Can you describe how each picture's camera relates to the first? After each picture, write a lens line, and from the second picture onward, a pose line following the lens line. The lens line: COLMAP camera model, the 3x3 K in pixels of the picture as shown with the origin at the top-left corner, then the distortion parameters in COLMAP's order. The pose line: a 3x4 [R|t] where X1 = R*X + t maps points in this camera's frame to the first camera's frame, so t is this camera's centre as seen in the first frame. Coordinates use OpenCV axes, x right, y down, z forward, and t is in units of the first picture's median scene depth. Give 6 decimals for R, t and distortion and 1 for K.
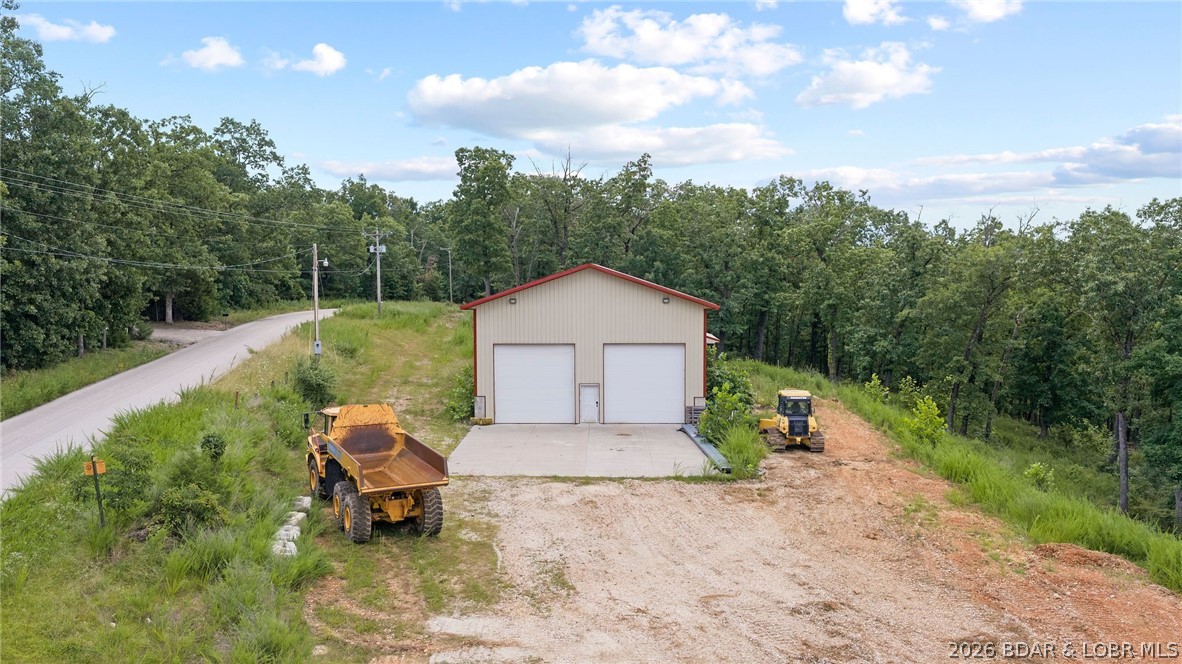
lens RADIAL K [[960.7, 0, 591.0], [0, 960.7, 332.0], [0, 0, 1]] dist [0.004418, -0.010400]
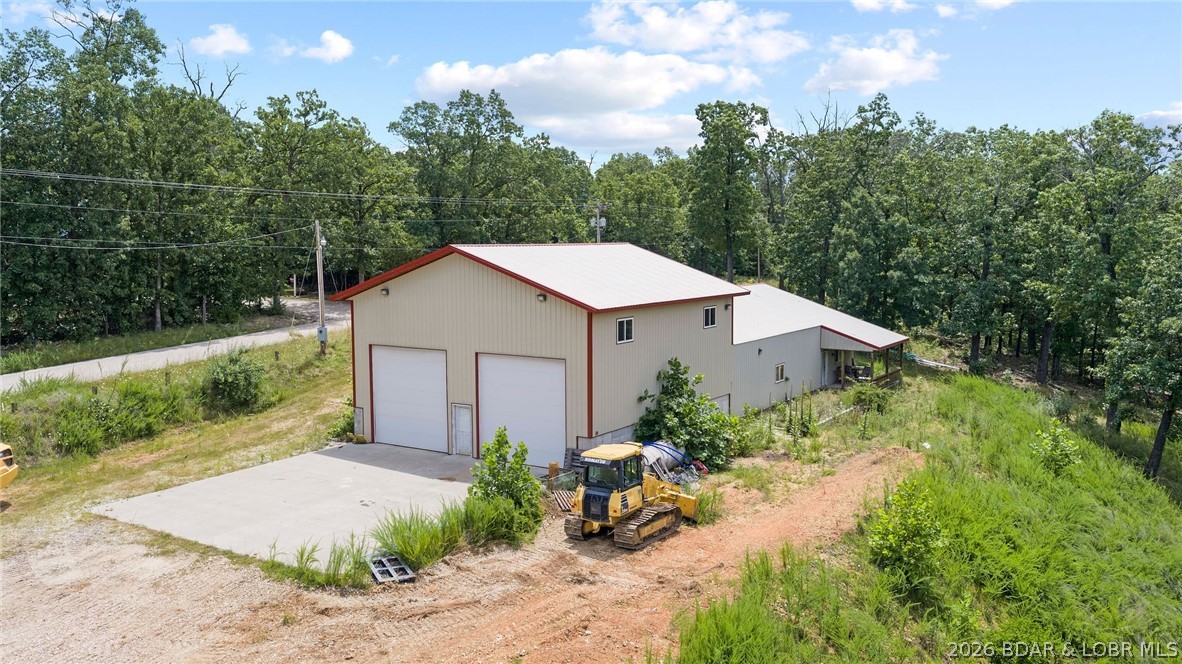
lens RADIAL K [[960.6, 0, 591.0], [0, 960.6, 332.0], [0, 0, 1]] dist [0.011046, 0.000493]
pose [[0.852484, 0.051098, -0.520251, 0.330548], [-0.034327, 0.998535, 0.041826, -0.026171], [0.521626, -0.017797, 0.852989, 0.281683]]
